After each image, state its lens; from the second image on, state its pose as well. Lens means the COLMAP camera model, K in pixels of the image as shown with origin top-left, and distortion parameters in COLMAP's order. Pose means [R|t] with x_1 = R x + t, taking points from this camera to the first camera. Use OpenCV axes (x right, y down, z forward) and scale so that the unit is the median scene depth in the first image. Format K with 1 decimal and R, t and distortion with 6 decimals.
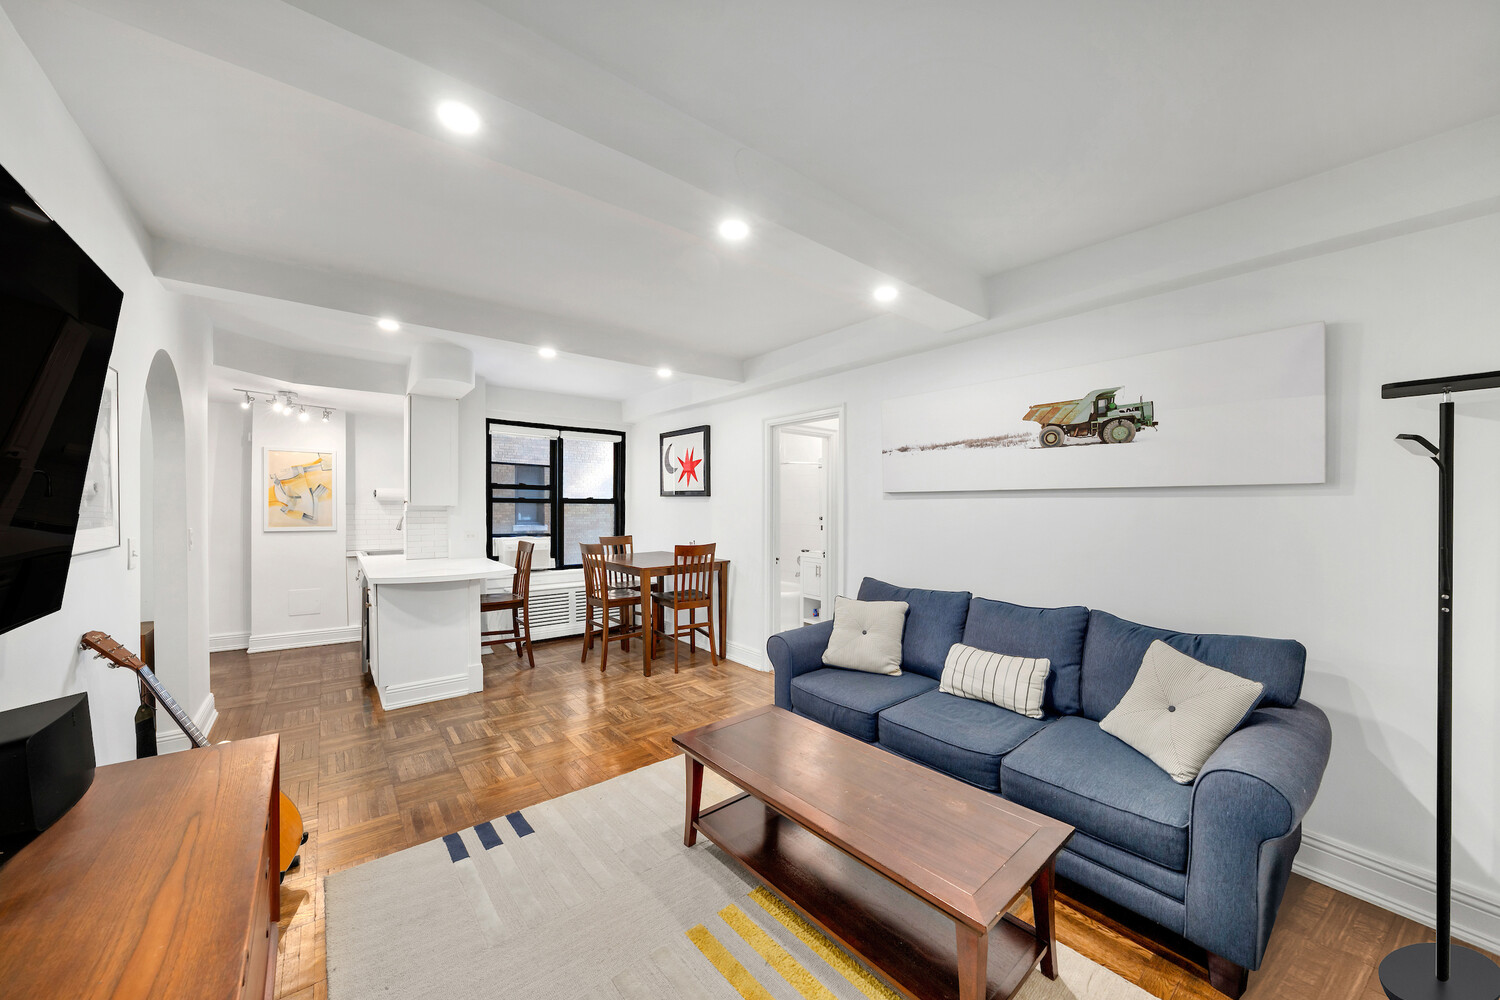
lens RADIAL K [[531.0, 0, 750.0], [0, 531.0, 507.8], [0, 0, 1]] dist [-0.020208, -0.000047]
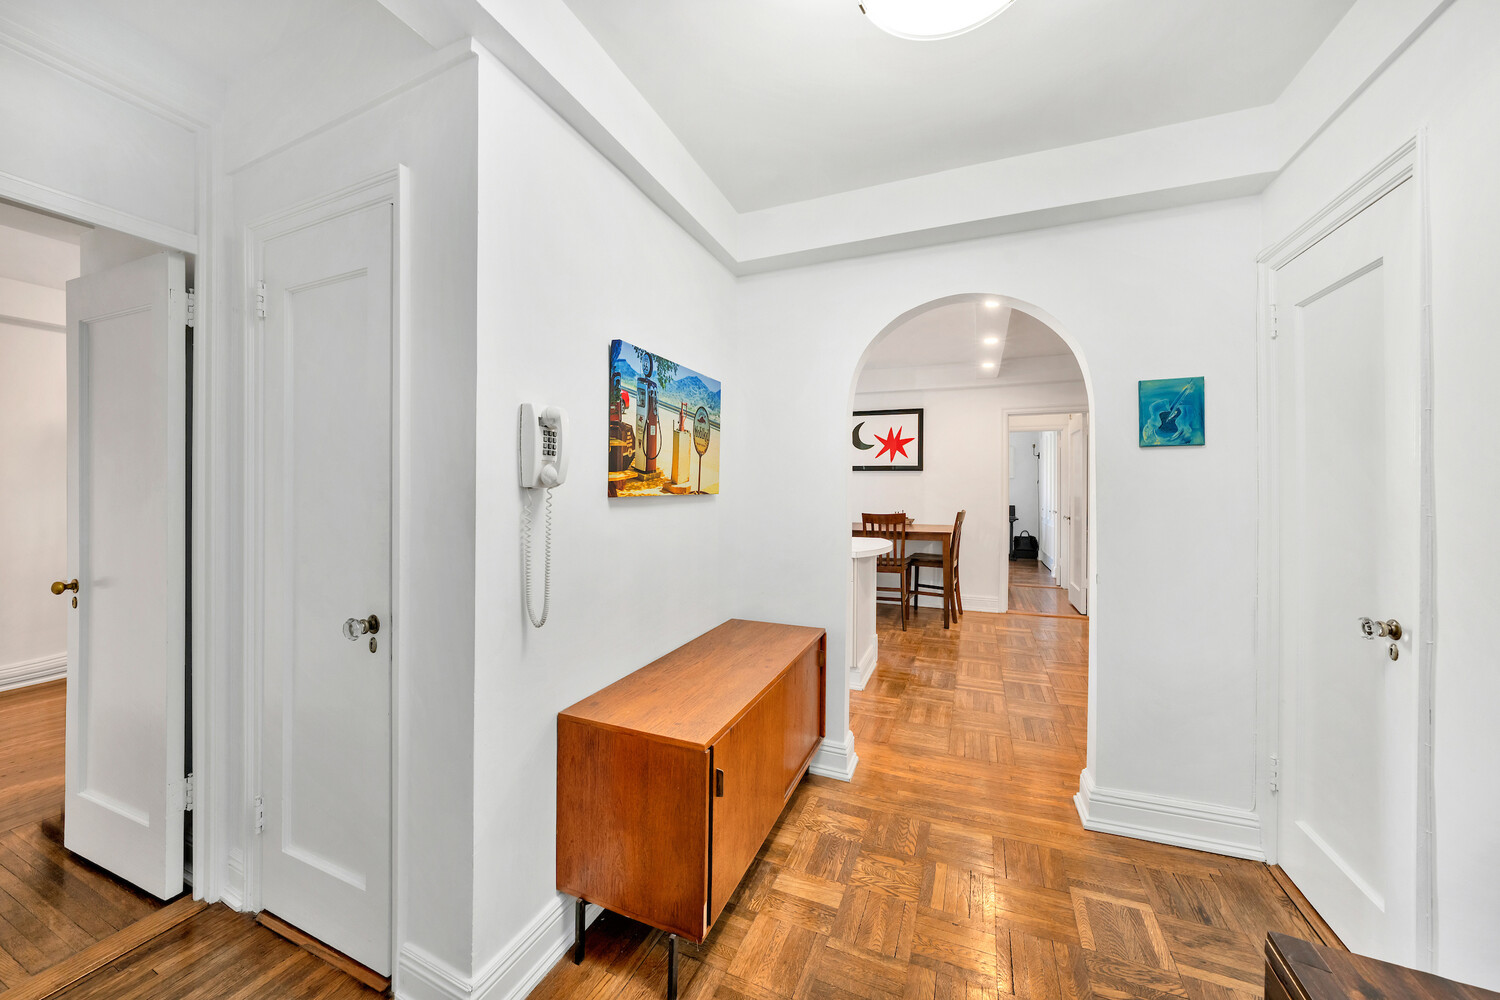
lens RADIAL K [[531.0, 0, 751.0], [0, 531.0, 484.5], [0, 0, 1]] dist [-0.020208, -0.000047]
pose [[0.879808, -0.002453, 0.475324, -0.942468], [0.005834, 0.999967, -0.005639, 0.011968], [-0.475294, 0.007734, 0.879793, 0.174184]]
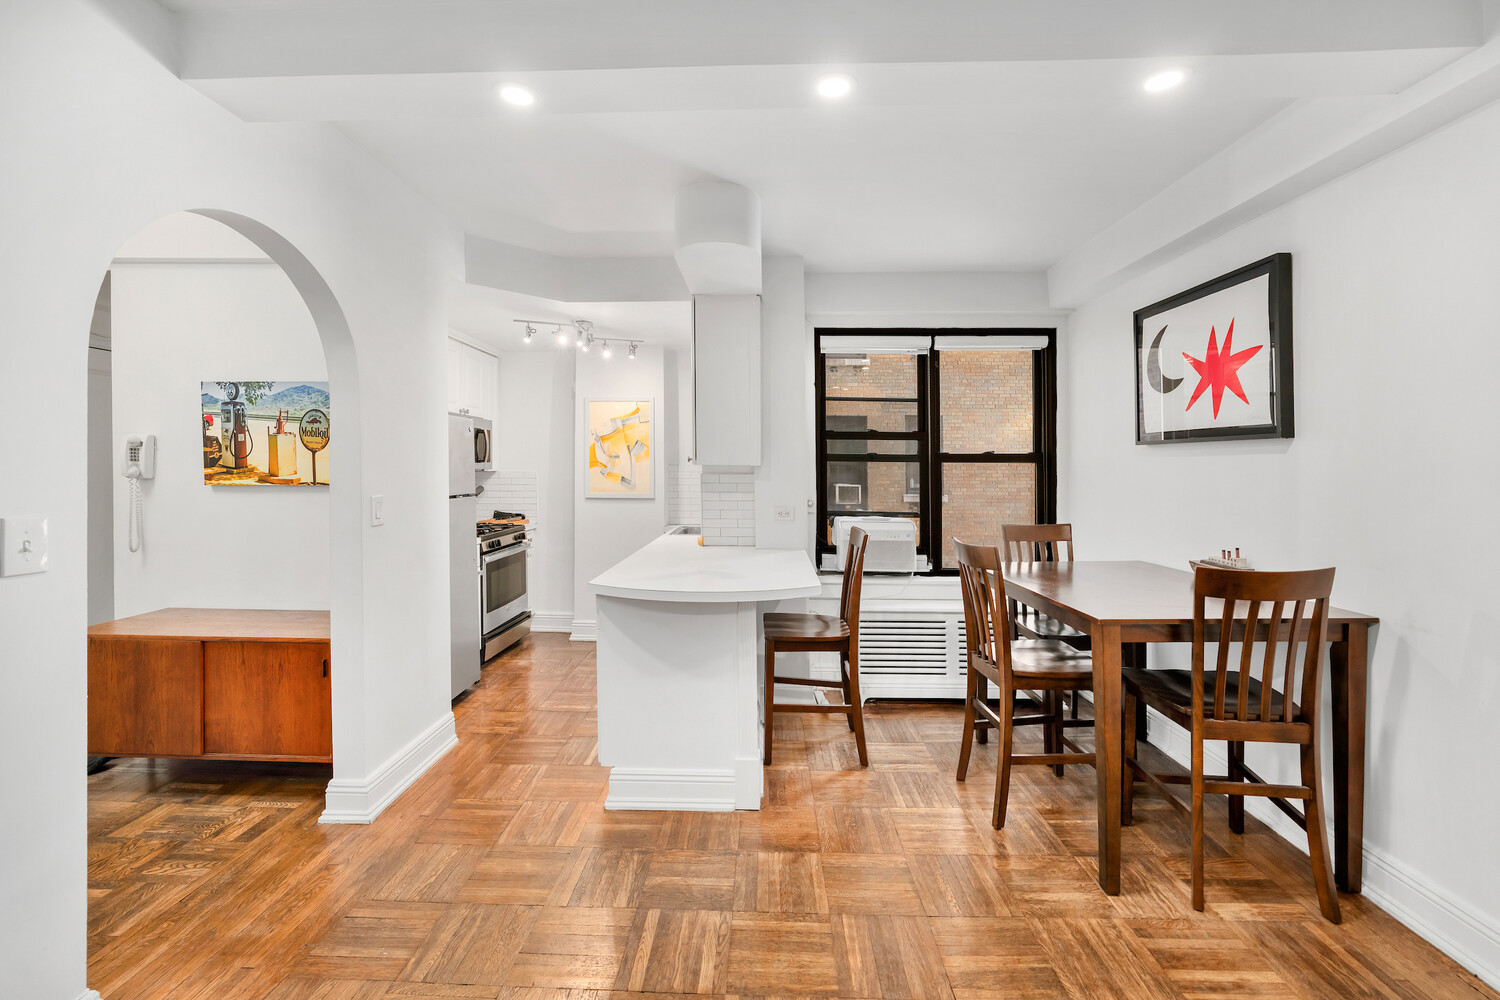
lens RADIAL K [[613.6, 0, 740.5], [0, 613.6, 465.0], [0, 0, 1]] dist [-0.013688, 0.000372]
pose [[0.753724, -0.006892, -0.657155, -0.088080], [-0.001941, 0.999917, -0.012712, 0.004665], [0.657188, 0.010857, 0.753648, 0.407104]]
